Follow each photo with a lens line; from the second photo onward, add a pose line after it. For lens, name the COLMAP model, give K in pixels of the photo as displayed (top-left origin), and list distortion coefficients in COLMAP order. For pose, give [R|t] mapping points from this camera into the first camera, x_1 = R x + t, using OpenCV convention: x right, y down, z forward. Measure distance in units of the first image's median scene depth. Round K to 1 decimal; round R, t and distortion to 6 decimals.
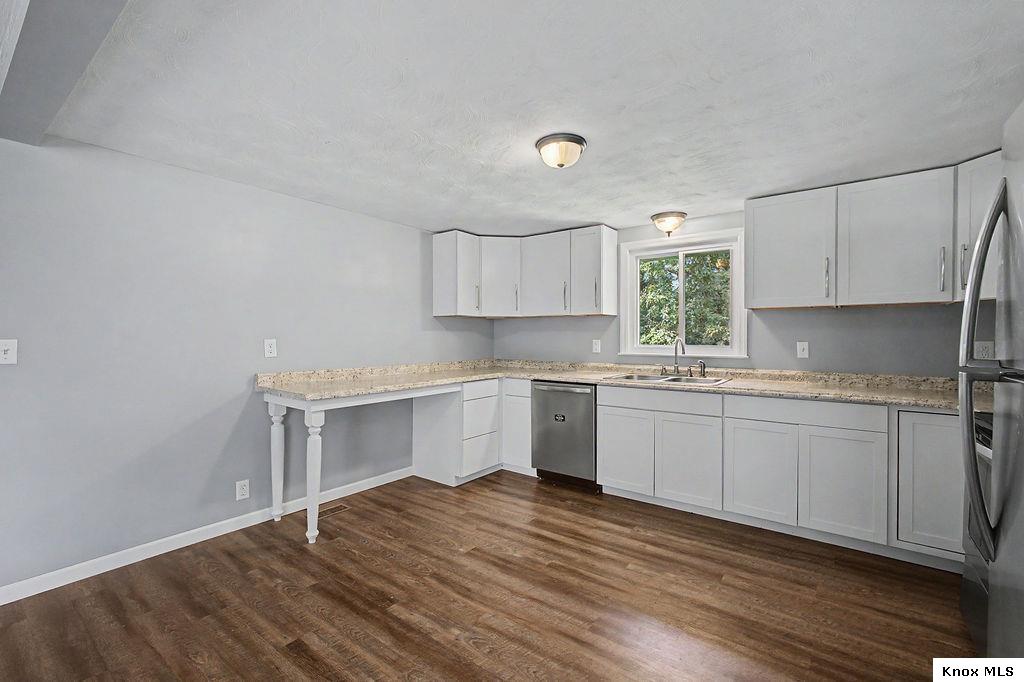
lens RADIAL K [[443.8, 0, 515.9], [0, 443.8, 337.6], [0, 0, 1]] dist [-0.012813, 0.004570]
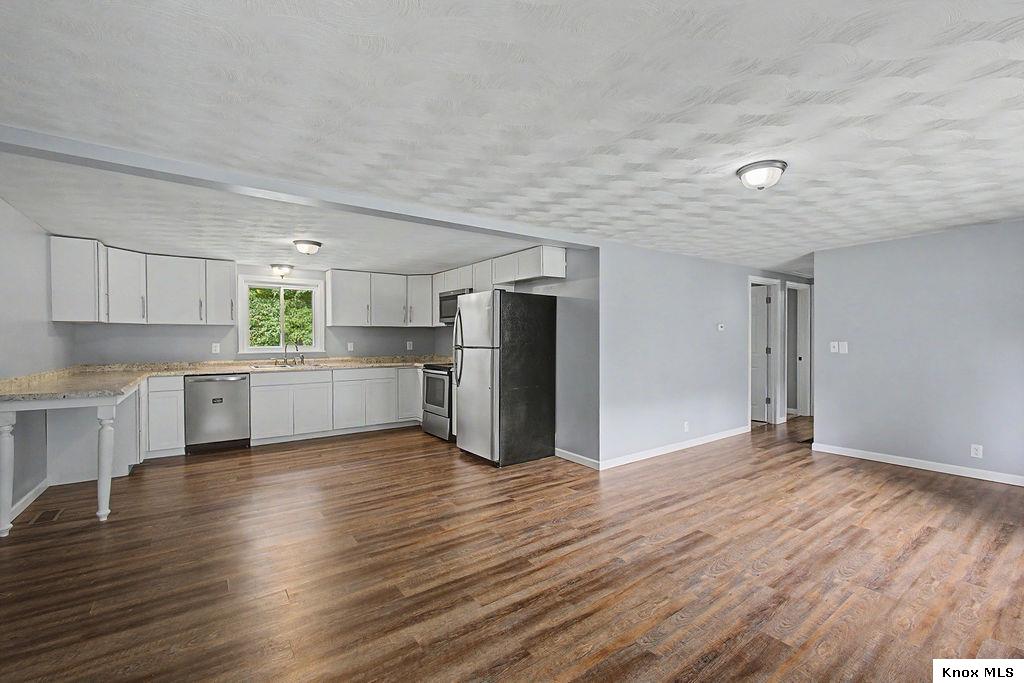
lens RADIAL K [[436.1, 0, 510.6], [0, 436.1, 342.1], [0, 0, 1]] dist [-0.005540, 0.002065]
pose [[0.305756, -0.008511, 0.952072, -1.027321], [0.007972, 0.999948, 0.006378, -0.000796], [-0.952077, 0.005640, 0.305808, -0.308855]]
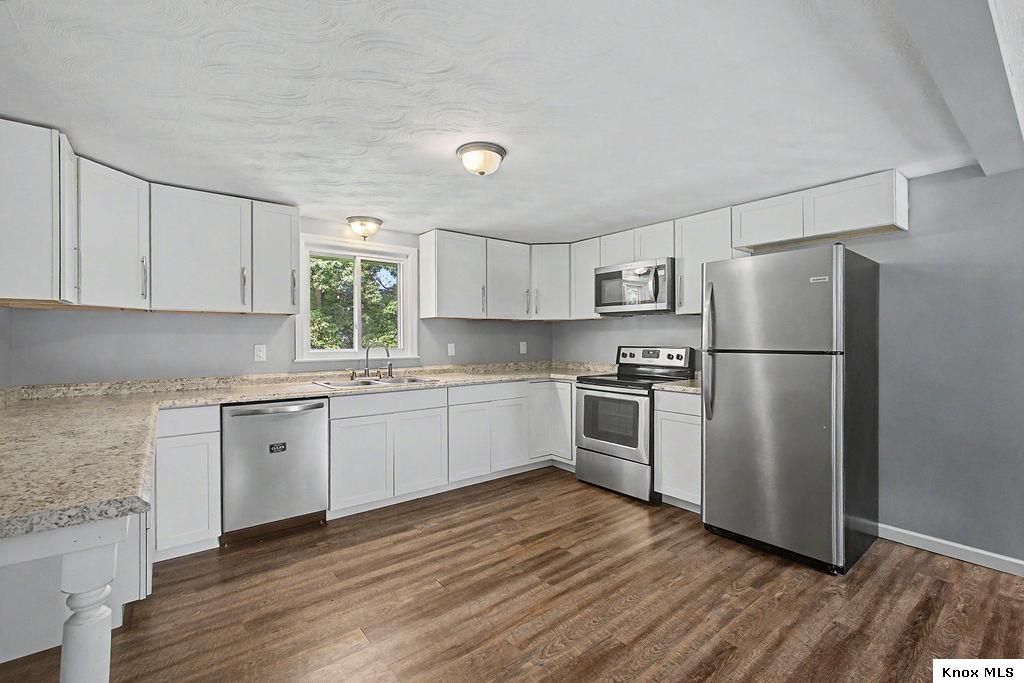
lens RADIAL K [[443.8, 0, 512.2], [0, 443.8, 336.6], [0, 0, 1]] dist [-0.012813, 0.004570]
pose [[0.257331, 0.003858, 0.966316, -0.608910], [0.008371, 0.999946, -0.006222, -0.001682], [-0.966287, 0.009690, 0.257285, 0.471858]]
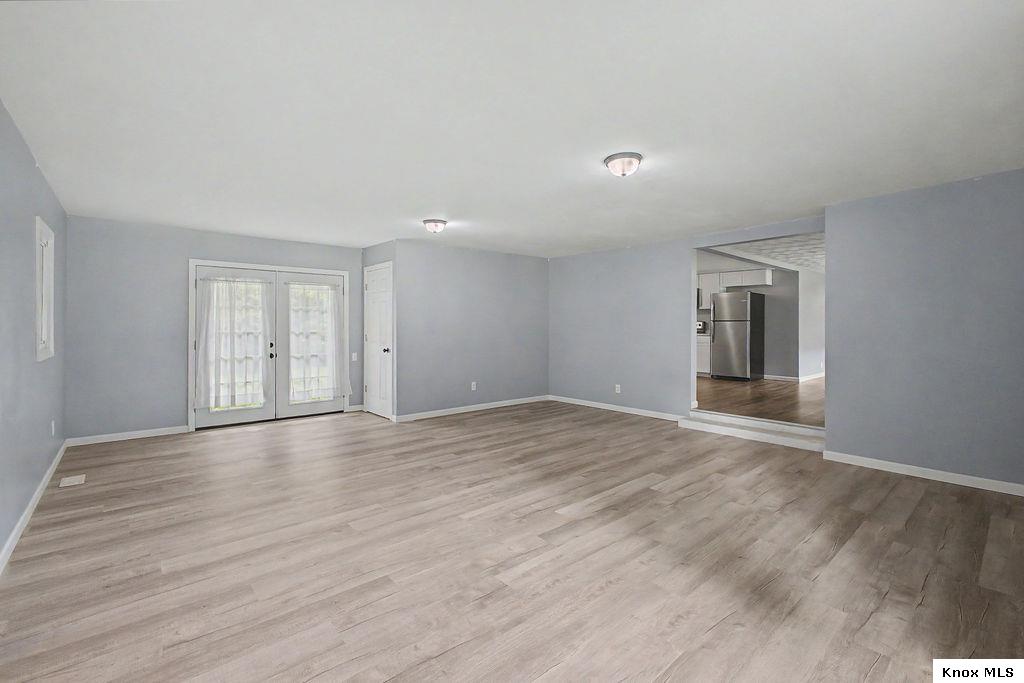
lens RADIAL K [[443.8, 0, 518.3], [0, 443.8, 321.4], [0, 0, 1]] dist [-0.012813, 0.004570]
pose [[0.207750, 0.004631, 0.978171, -2.659948], [0.001411, 0.999986, -0.005034, 0.040092], [-0.978181, 0.002426, 0.207741, 0.944038]]
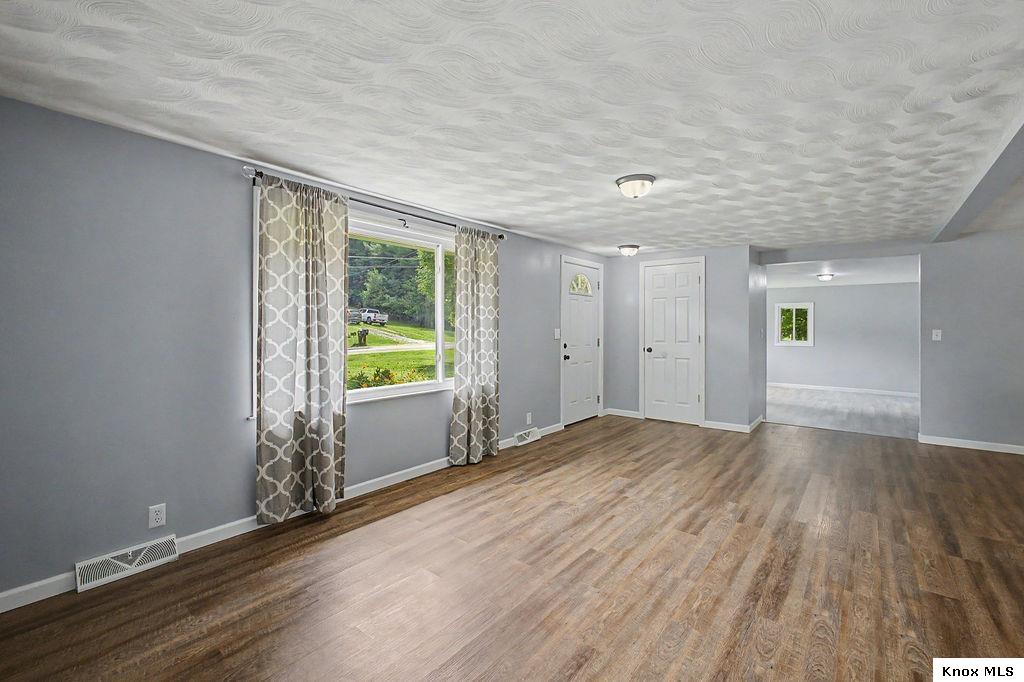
lens RADIAL K [[443.8, 0, 514.8], [0, 443.8, 331.2], [0, 0, 1]] dist [-0.012813, 0.004570]
pose [[-0.030281, 0.003467, -0.999535, 0.770780], [-0.003720, 0.999987, 0.003581, 0.010341], [0.999535, 0.003827, -0.030267, -0.715499]]
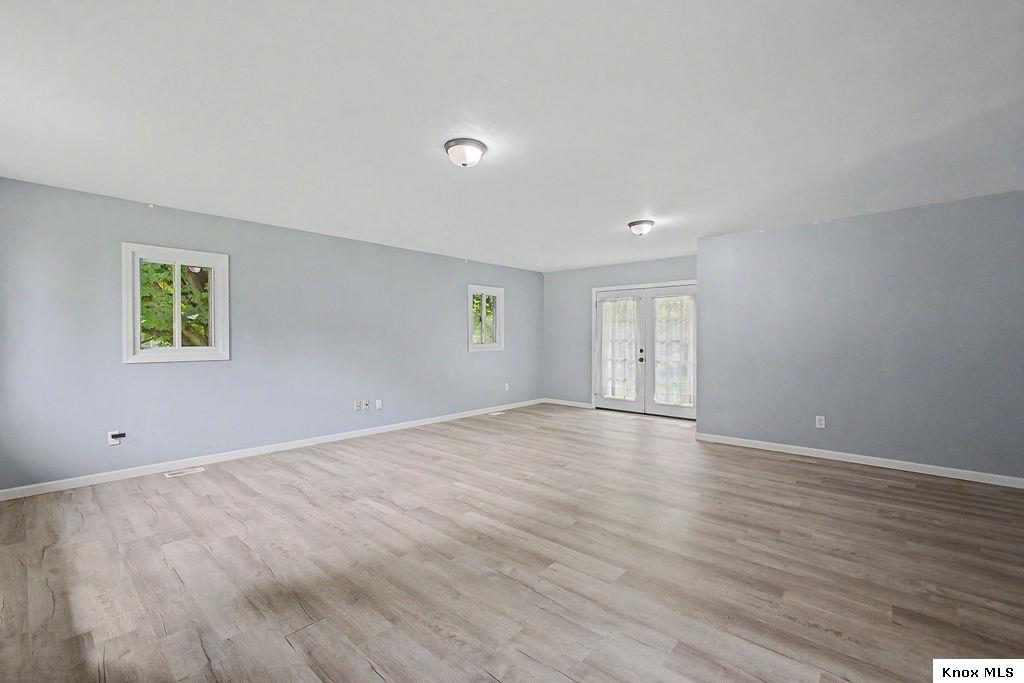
lens RADIAL K [[443.8, 0, 511.3], [0, 443.8, 342.2], [0, 0, 1]] dist [-0.012813, 0.004570]
pose [[0.996626, -0.003975, -0.081977, -1.563048], [0.005205, 0.999877, 0.014790, 0.048277], [0.081908, -0.015167, 0.996524, 0.105685]]
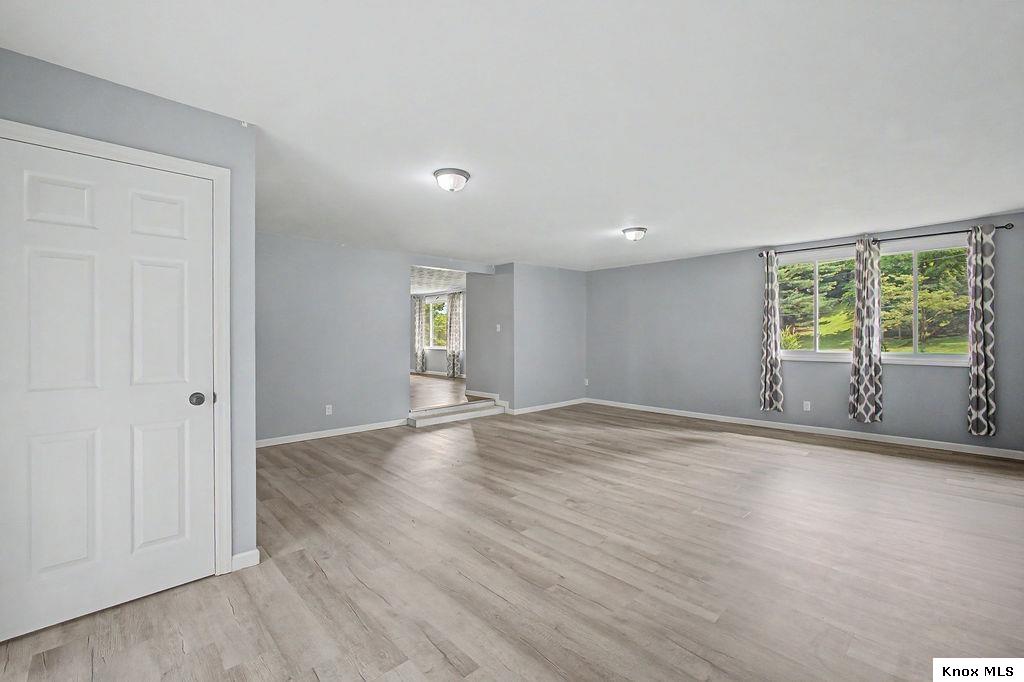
lens RADIAL K [[443.8, 0, 504.2], [0, 443.8, 334.6], [0, 0, 1]] dist [-0.012813, 0.004570]
pose [[-0.980381, -0.000141, 0.197111, -1.575846], [0.000322, 0.999997, 0.002321, 0.043378], [-0.197111, 0.002339, -0.980378, 2.455316]]
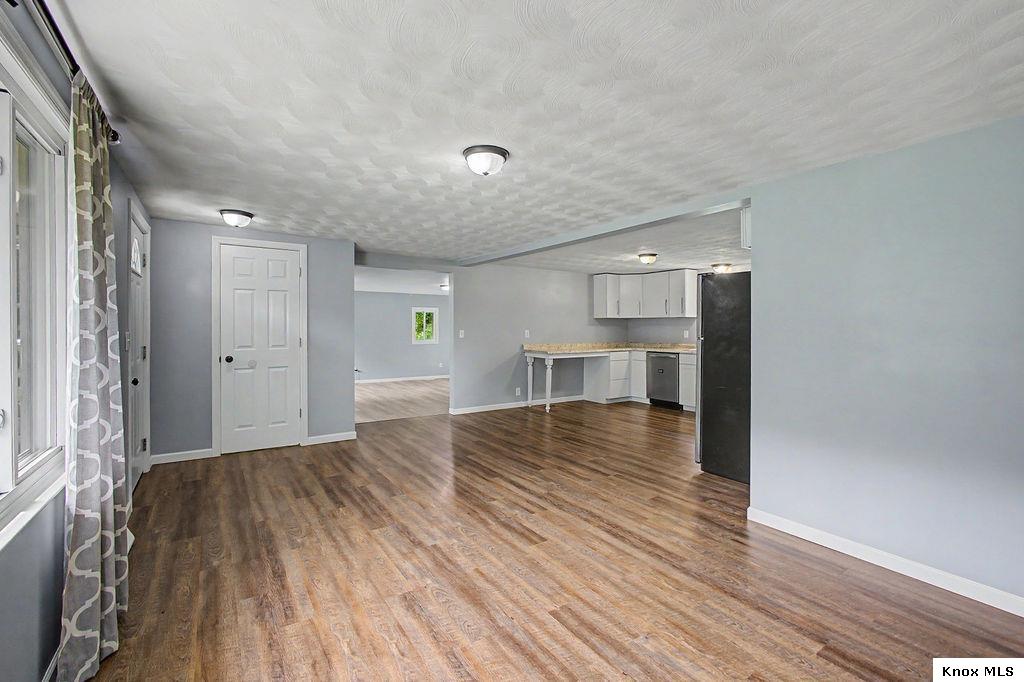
lens RADIAL K [[443.8, 0, 508.3], [0, 443.8, 330.8], [0, 0, 1]] dist [-0.012813, 0.004570]
pose [[0.940993, 0.000587, -0.338425, 0.145775], [-0.000223, 0.999999, 0.001116, 0.004788], [0.338425, -0.000975, 0.940993, -1.195293]]
